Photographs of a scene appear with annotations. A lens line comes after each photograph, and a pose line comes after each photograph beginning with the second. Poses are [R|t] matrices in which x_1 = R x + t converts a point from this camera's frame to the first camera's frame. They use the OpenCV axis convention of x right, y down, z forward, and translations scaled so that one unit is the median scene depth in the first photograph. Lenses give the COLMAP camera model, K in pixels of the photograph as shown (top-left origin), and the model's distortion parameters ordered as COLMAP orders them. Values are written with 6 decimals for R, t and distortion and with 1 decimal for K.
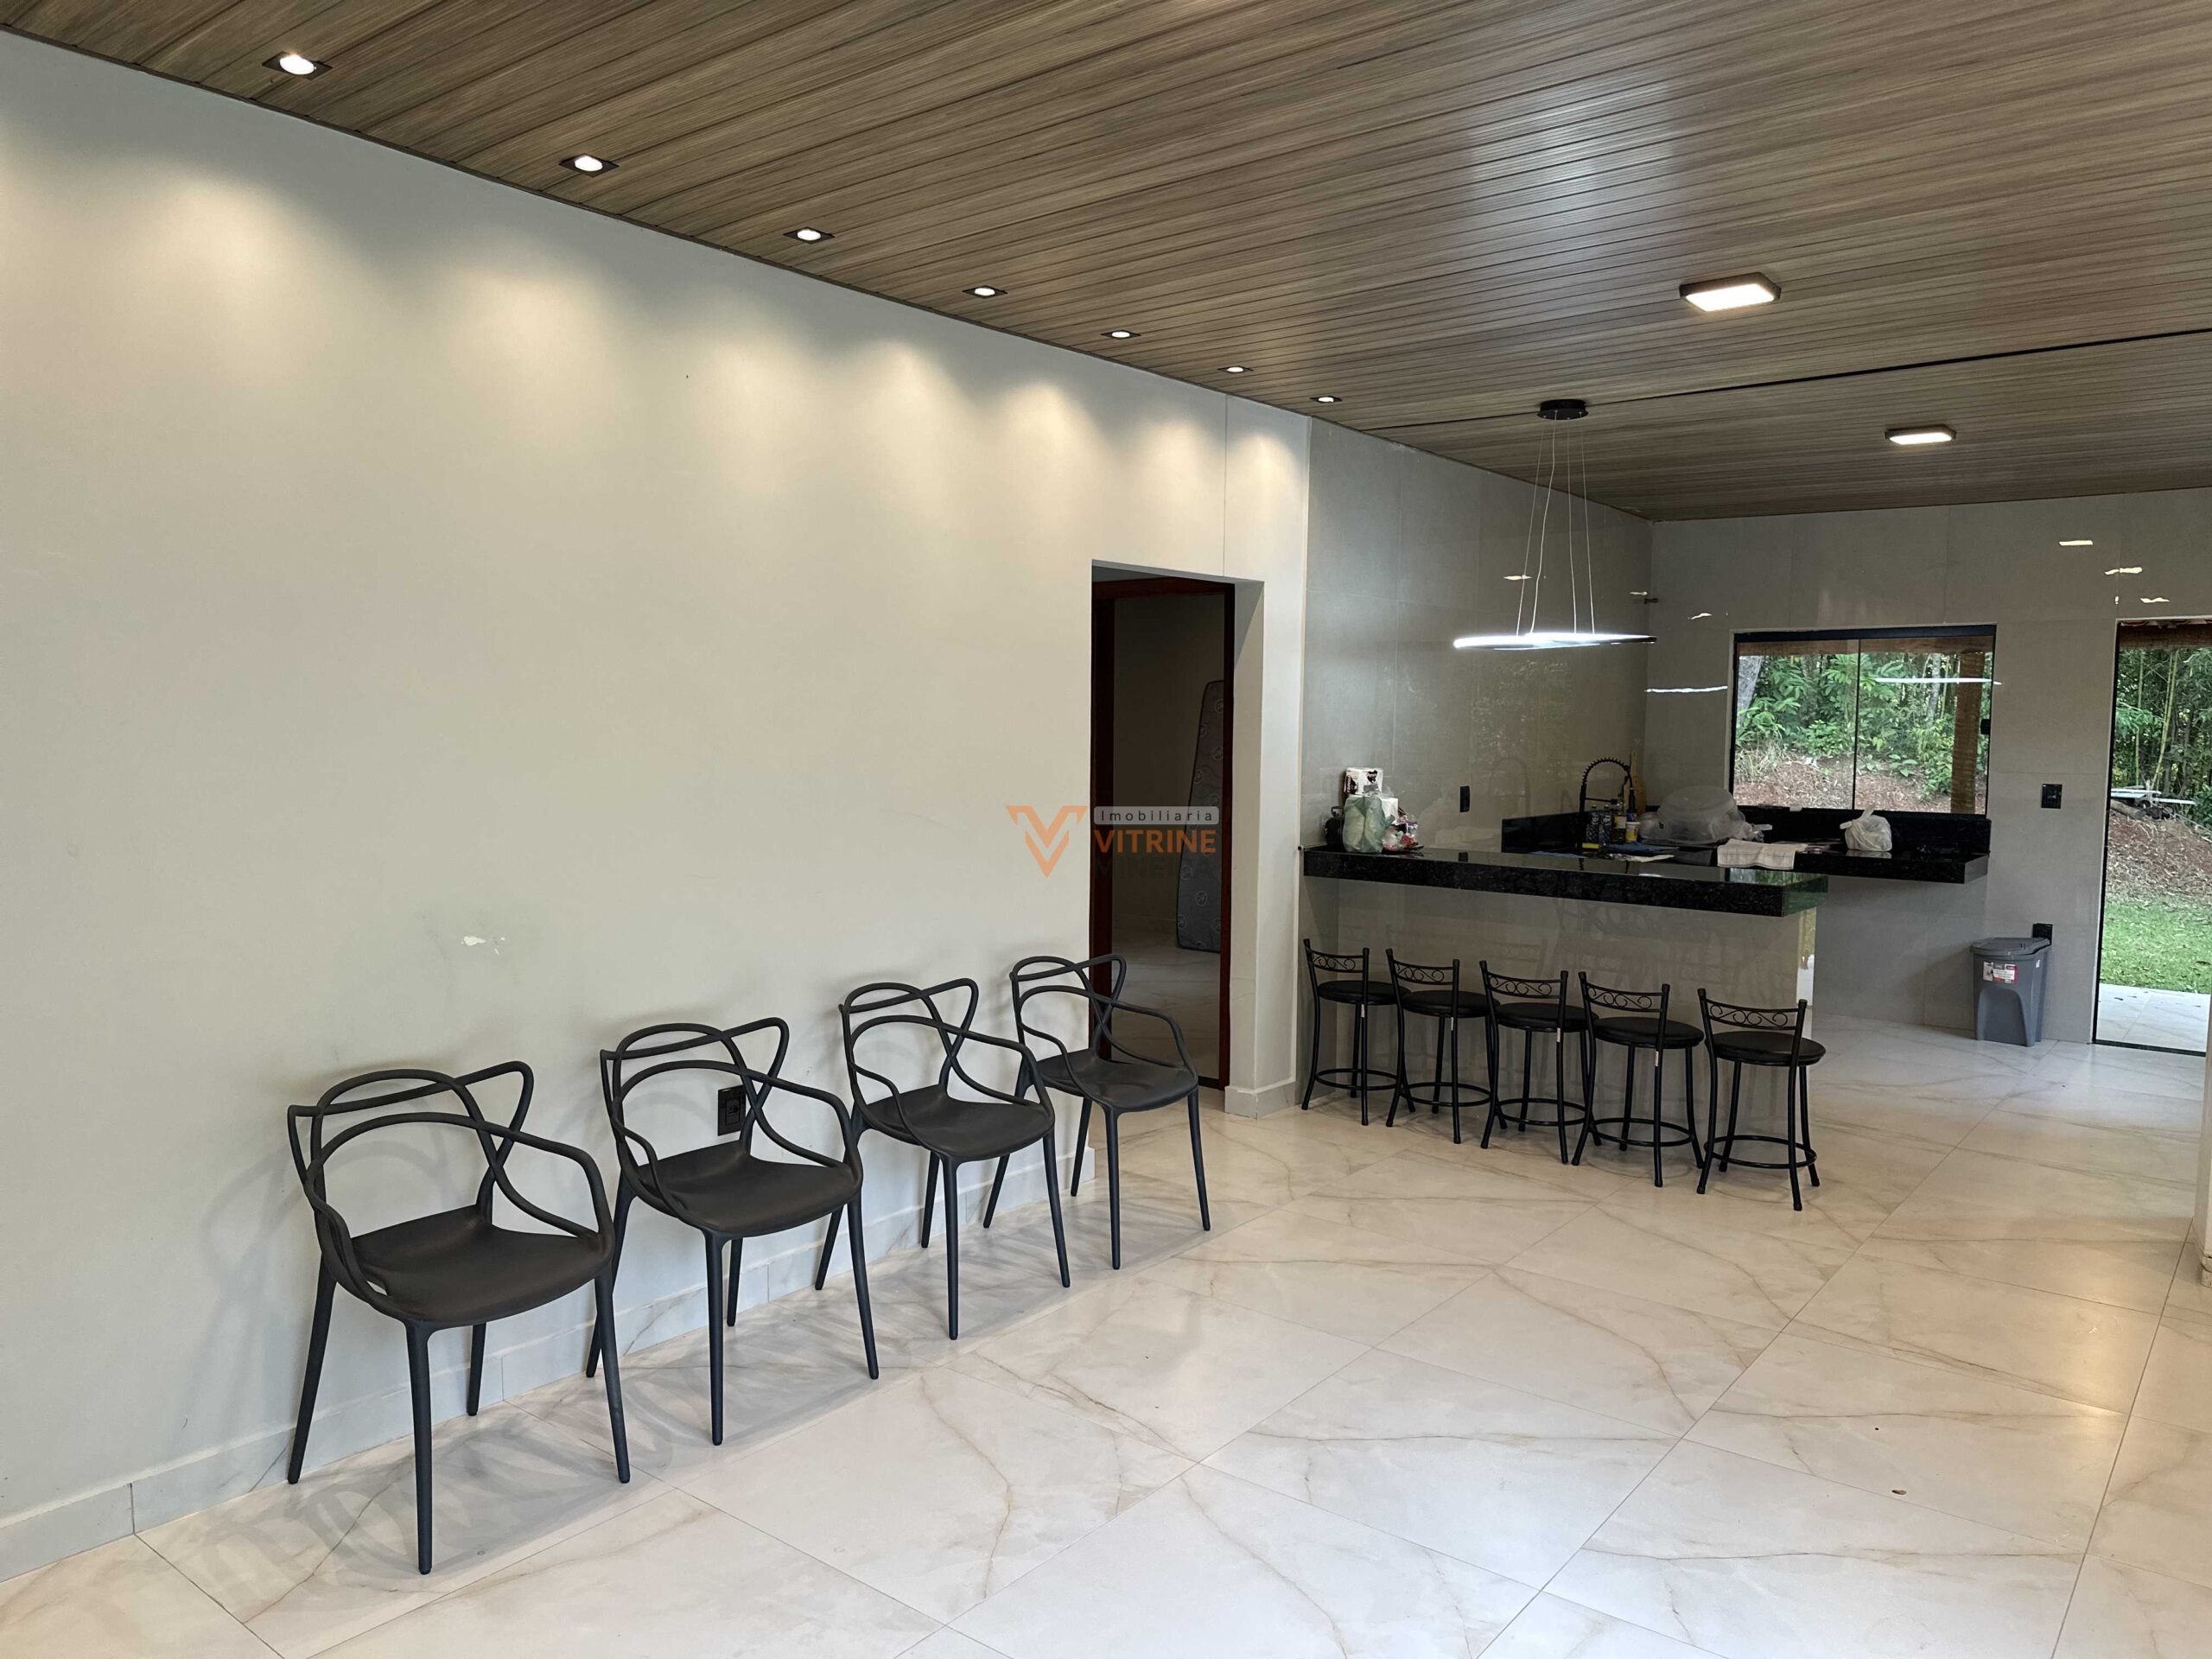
lens RADIAL K [[1547.0, 0, 1119.2], [0, 1547.0, 830.8], [0, 0, 1]] dist [0.047135, -0.052579]
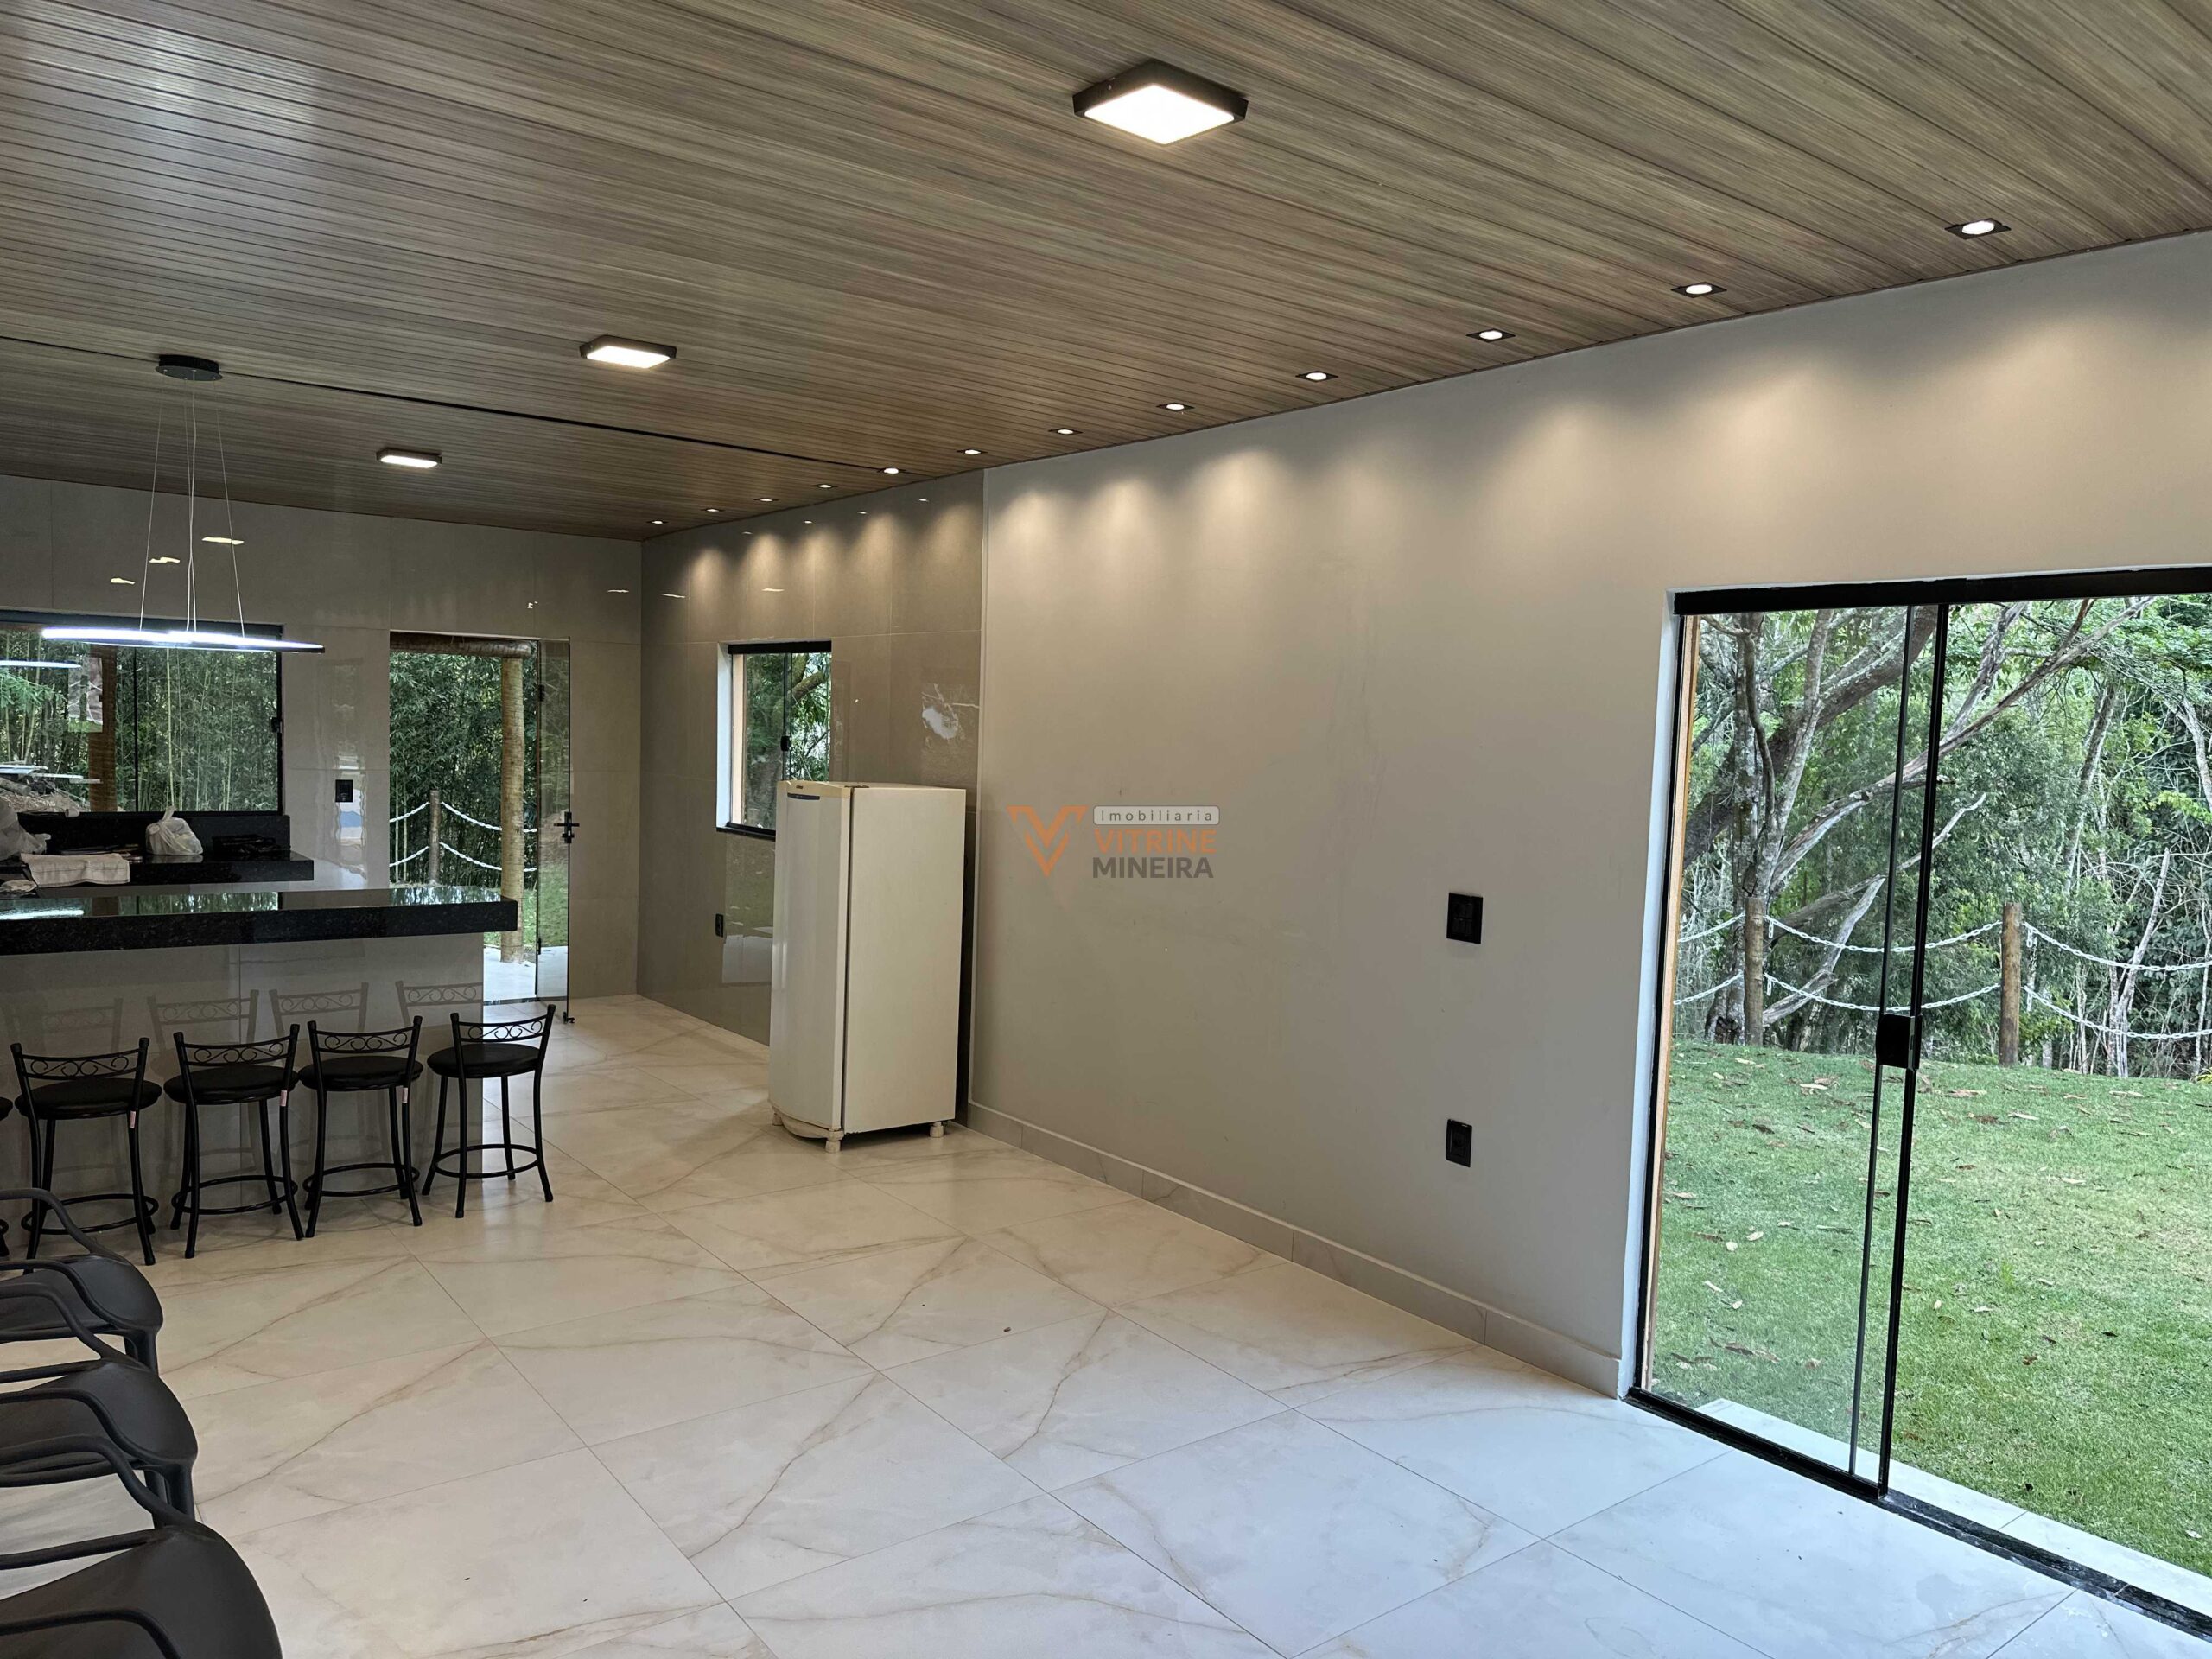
lens RADIAL K [[1547.0, 0, 1109.4], [0, 1547.0, 834.9], [0, 0, 1]] dist [0.047135, -0.052579]
pose [[0.245521, -0.069022, 0.966931, -0.532513], [0.040151, 0.997330, 0.060997, -0.062209], [-0.968559, 0.023847, 0.247637, 0.391178]]
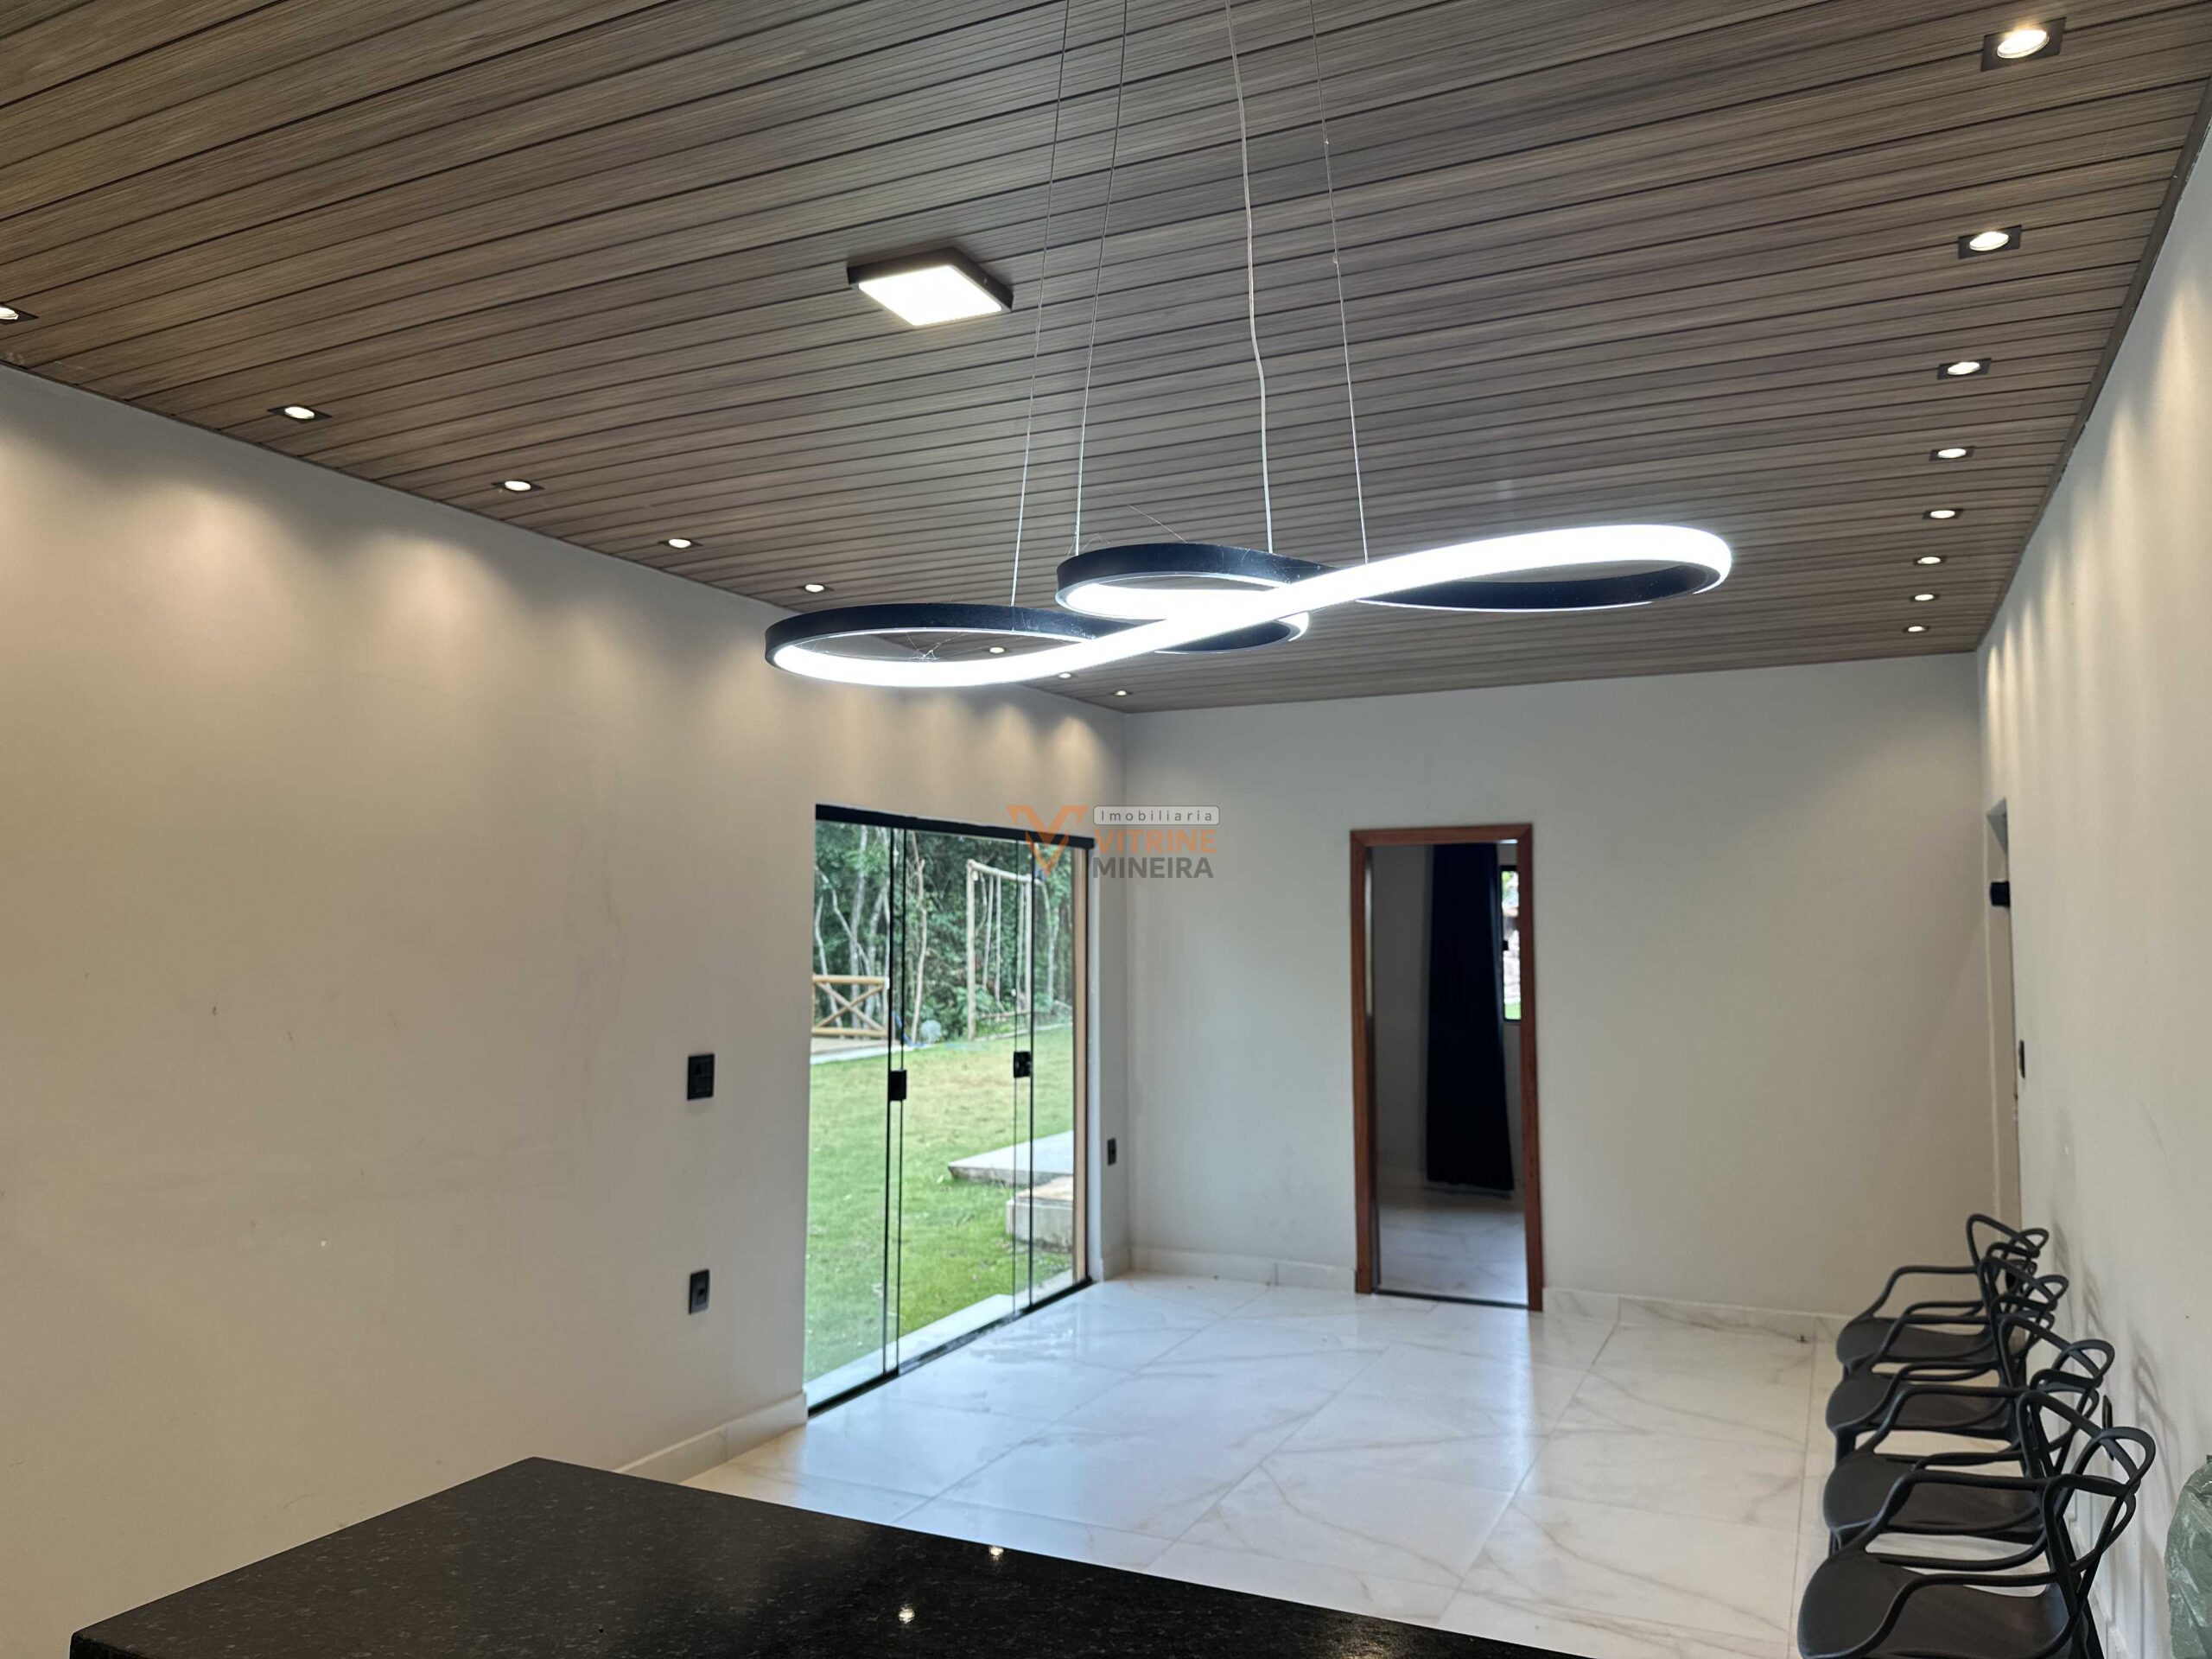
lens RADIAL K [[1547.0, 0, 1114.8], [0, 1547.0, 833.6], [0, 0, 1]] dist [0.047135, -0.052579]
pose [[-0.975106, -0.023814, -0.220458, 0.412763], [-0.025029, 0.999683, 0.002718, -0.116051], [0.220323, 0.008168, -0.975393, 1.494066]]
